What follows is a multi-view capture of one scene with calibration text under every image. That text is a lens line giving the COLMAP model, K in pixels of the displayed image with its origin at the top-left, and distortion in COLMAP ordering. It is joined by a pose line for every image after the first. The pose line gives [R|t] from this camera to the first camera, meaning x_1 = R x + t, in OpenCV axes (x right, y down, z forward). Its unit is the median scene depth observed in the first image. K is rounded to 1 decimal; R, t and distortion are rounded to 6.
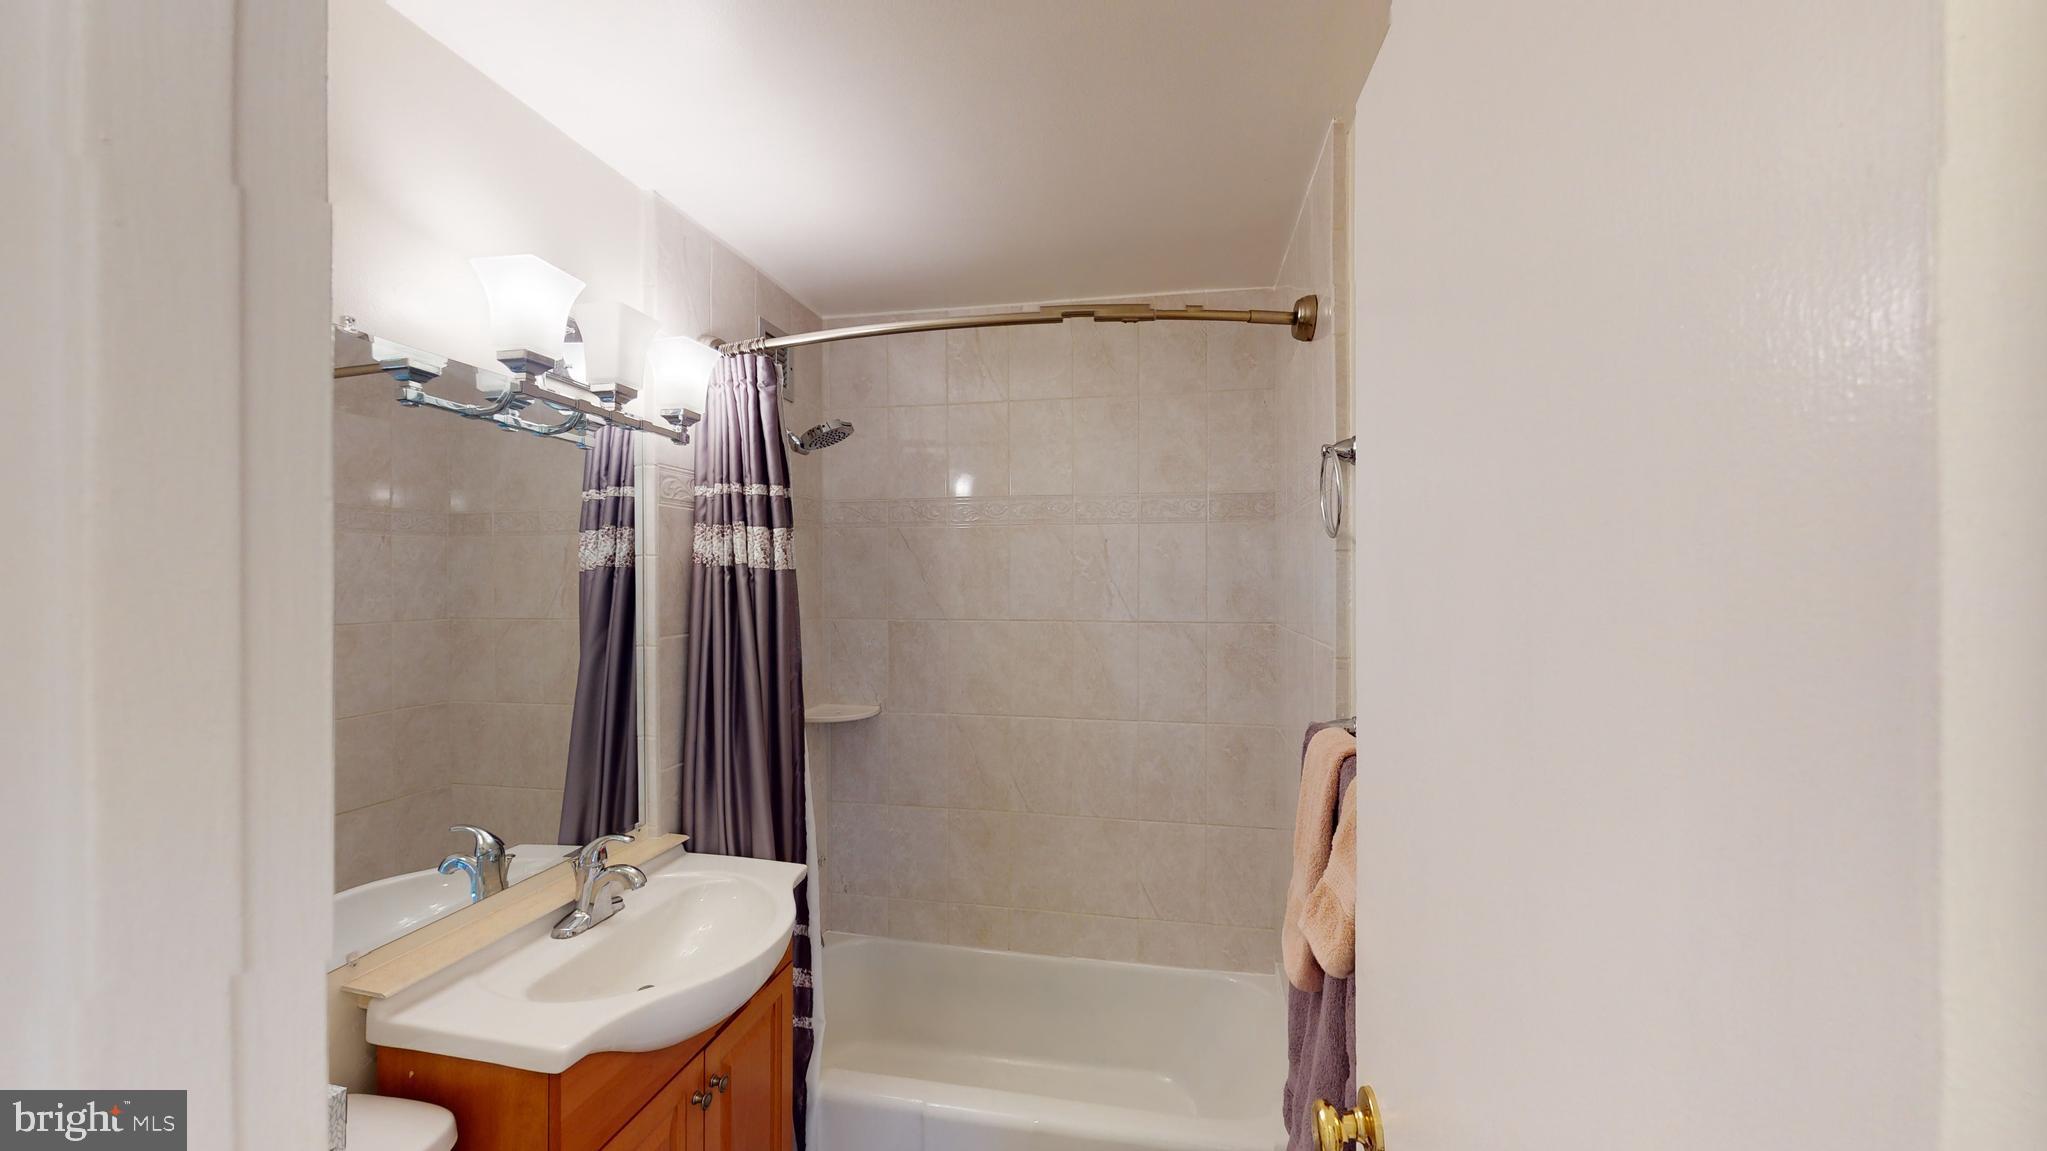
lens RADIAL K [[736.8, 0, 1014.8], [0, 736.8, 578.8], [0, 0, 1]] dist [-0.009509, -0.001544]
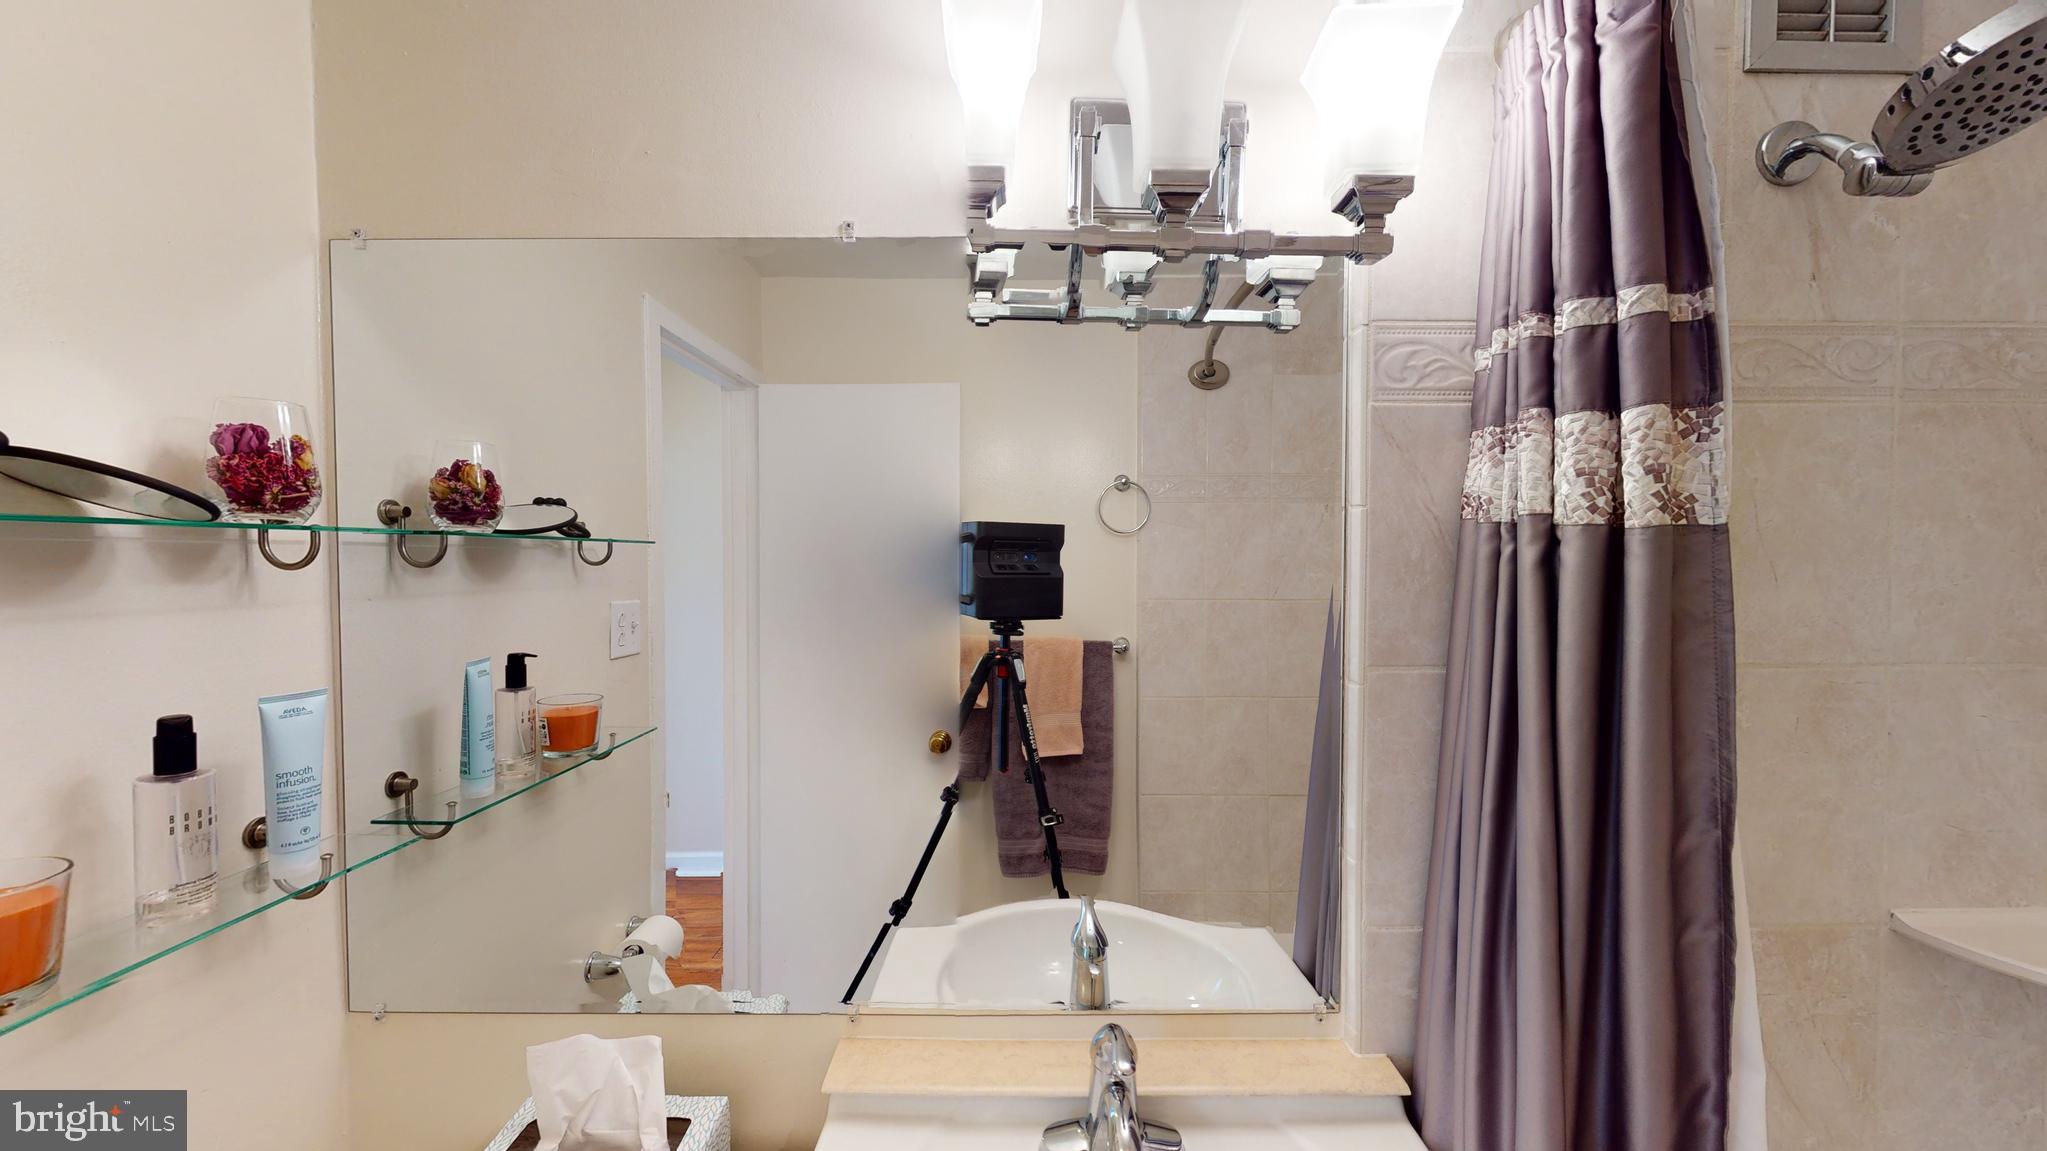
lens RADIAL K [[736.8, 0, 1021.2], [0, 736.8, 579.7], [0, 0, 1]] dist [-0.009509, -0.001544]
pose [[0.215979, 0.037454, -0.975679, -0.042368], [0.002317, 0.999242, 0.038872, -0.001319], [0.976395, -0.010656, 0.215728, 0.639092]]
